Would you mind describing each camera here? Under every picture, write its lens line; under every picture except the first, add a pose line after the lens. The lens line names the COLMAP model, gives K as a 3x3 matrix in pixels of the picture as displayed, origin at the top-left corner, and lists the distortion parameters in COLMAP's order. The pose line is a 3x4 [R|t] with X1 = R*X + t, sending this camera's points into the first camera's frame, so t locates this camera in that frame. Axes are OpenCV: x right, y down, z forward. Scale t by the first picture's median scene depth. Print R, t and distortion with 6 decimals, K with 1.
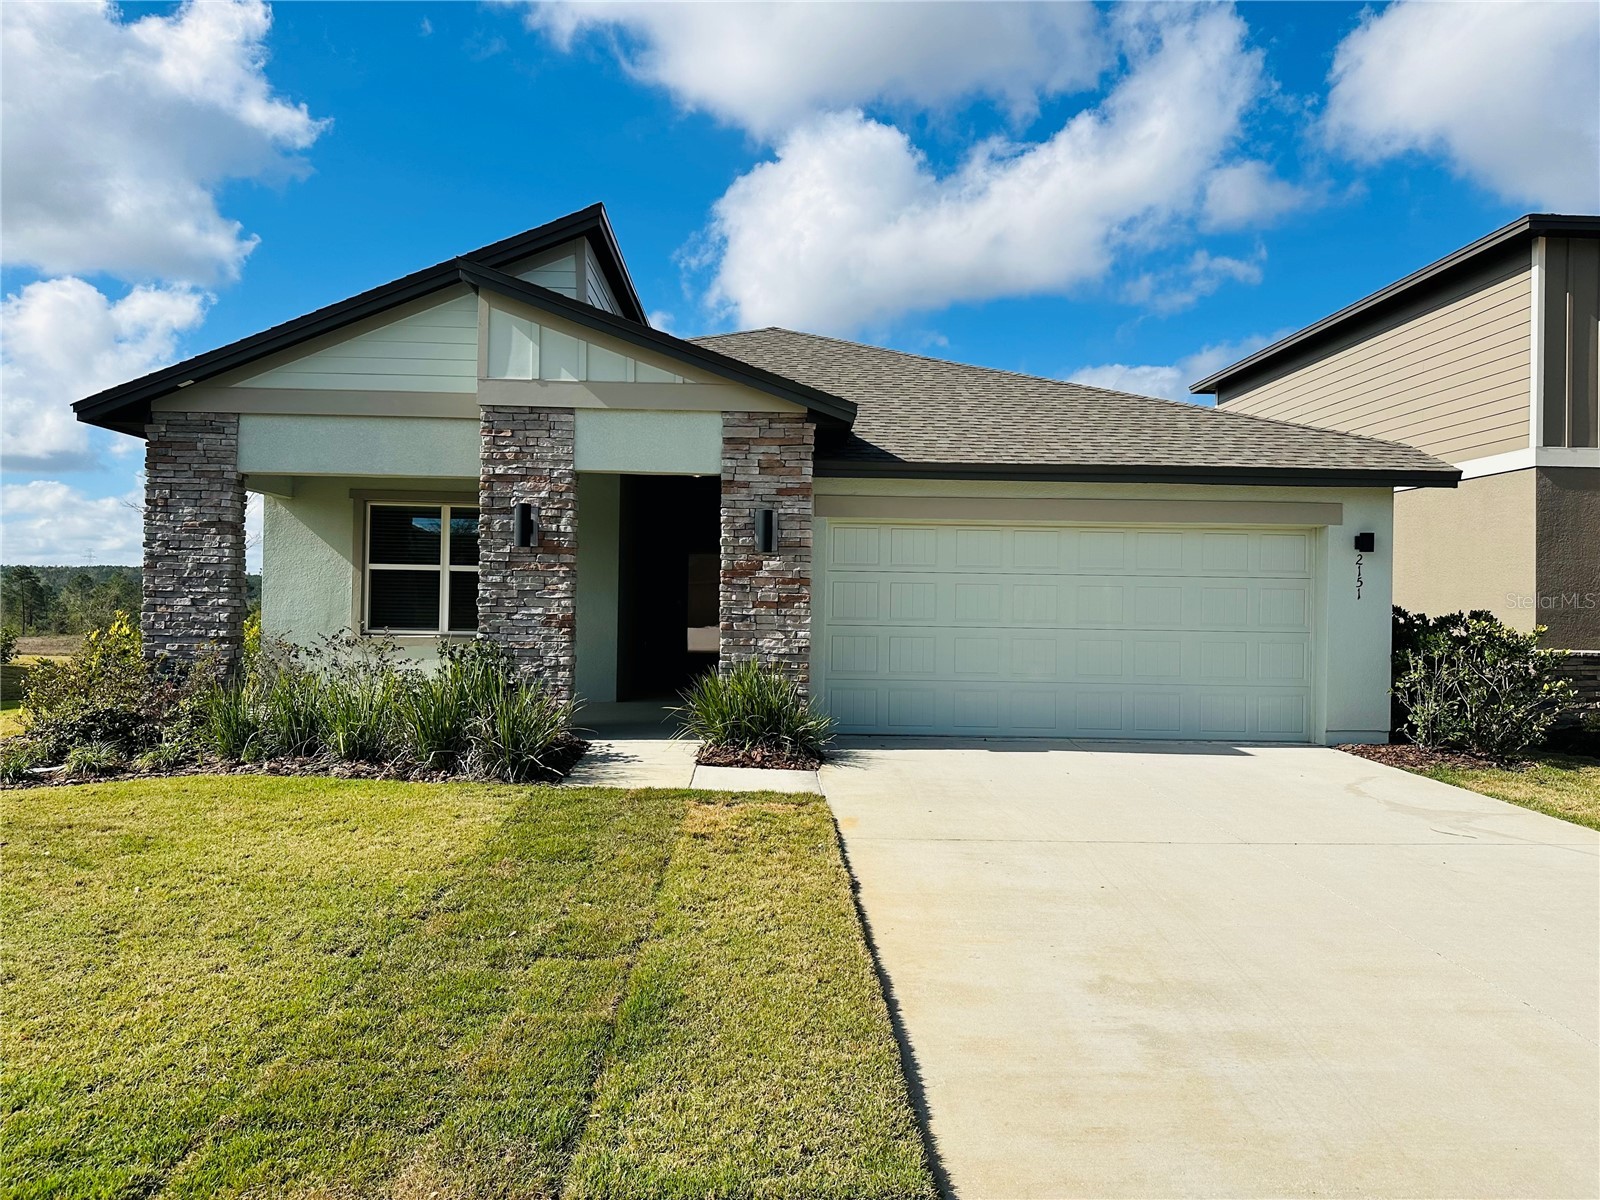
lens RADIAL K [[1111.2, 0, 789.3], [0, 1111.2, 604.8], [0, 0, 1]] dist [0.056957, -0.042136]
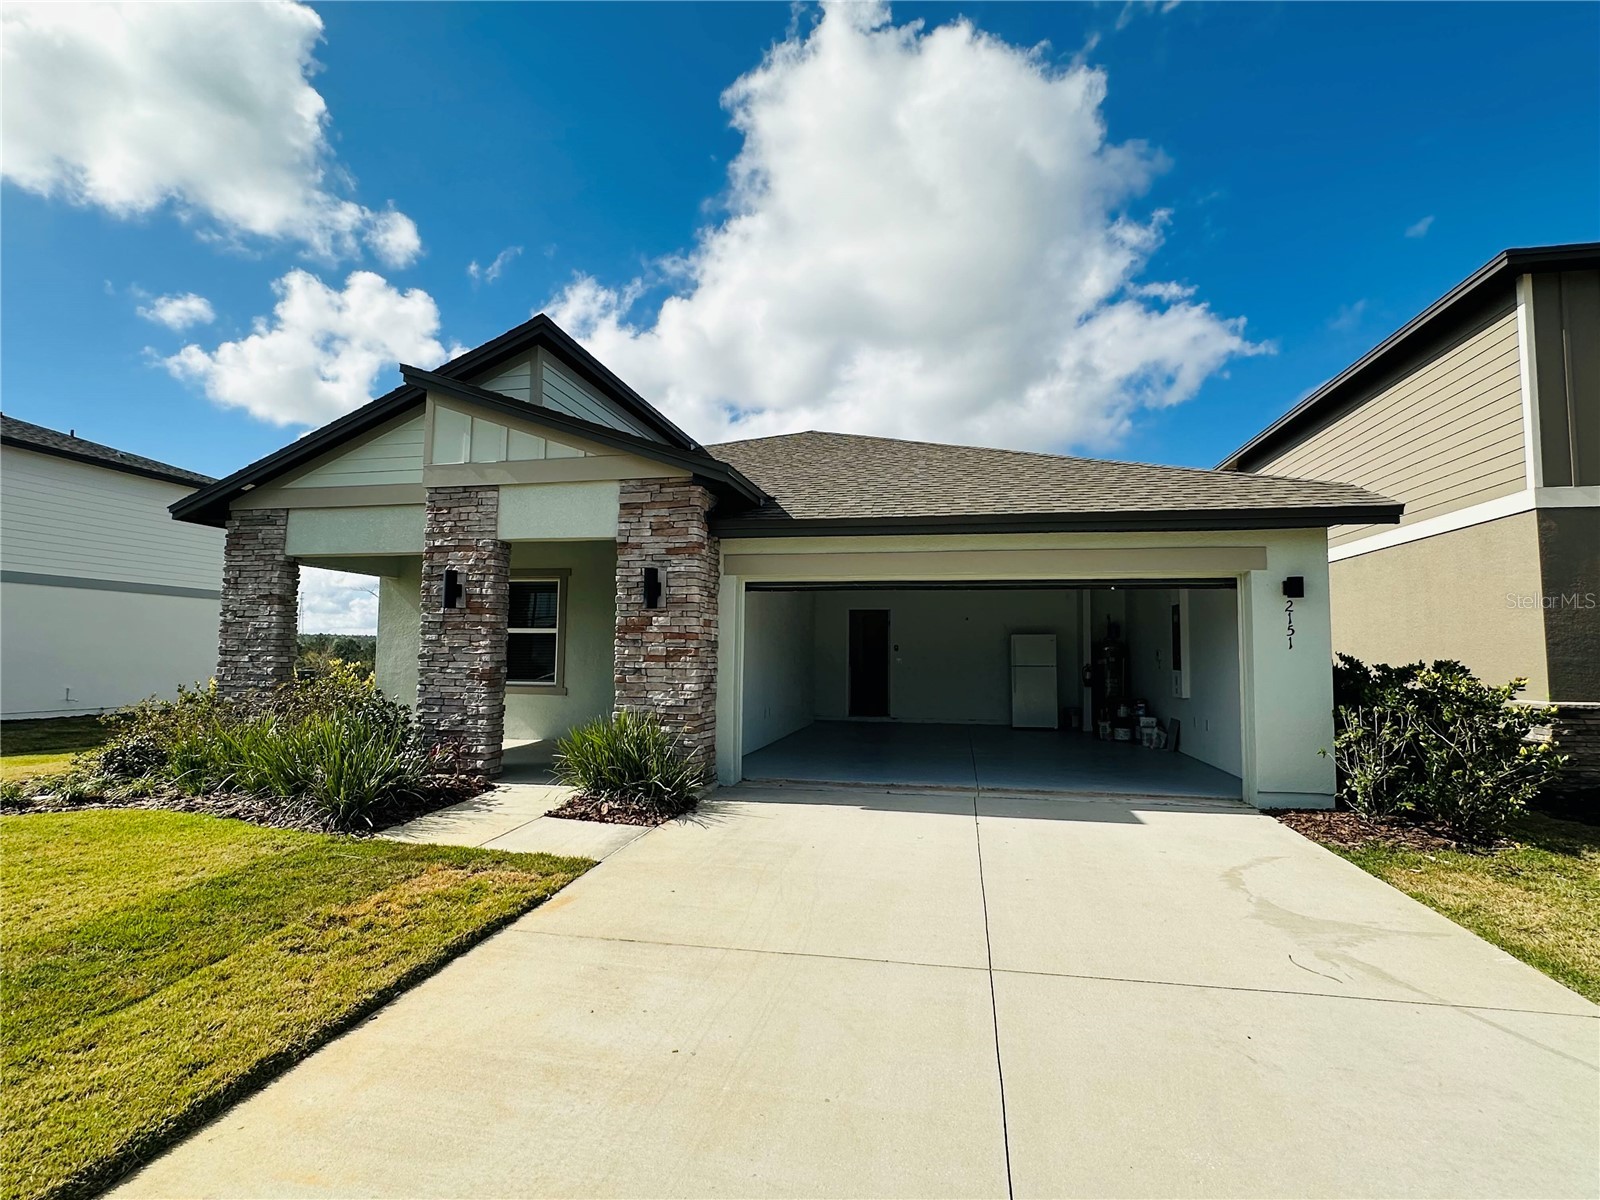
lens RADIAL K [[781.4, 0, 798.3], [0, 781.4, 609.3], [0, 0, 1]] dist [-0.001784, 0.003740]
pose [[0.973864, -0.020376, -0.226217, 0.279189], [0.005695, 0.997845, -0.065363, 0.002655], [0.227061, 0.062367, 0.971881, 0.307380]]
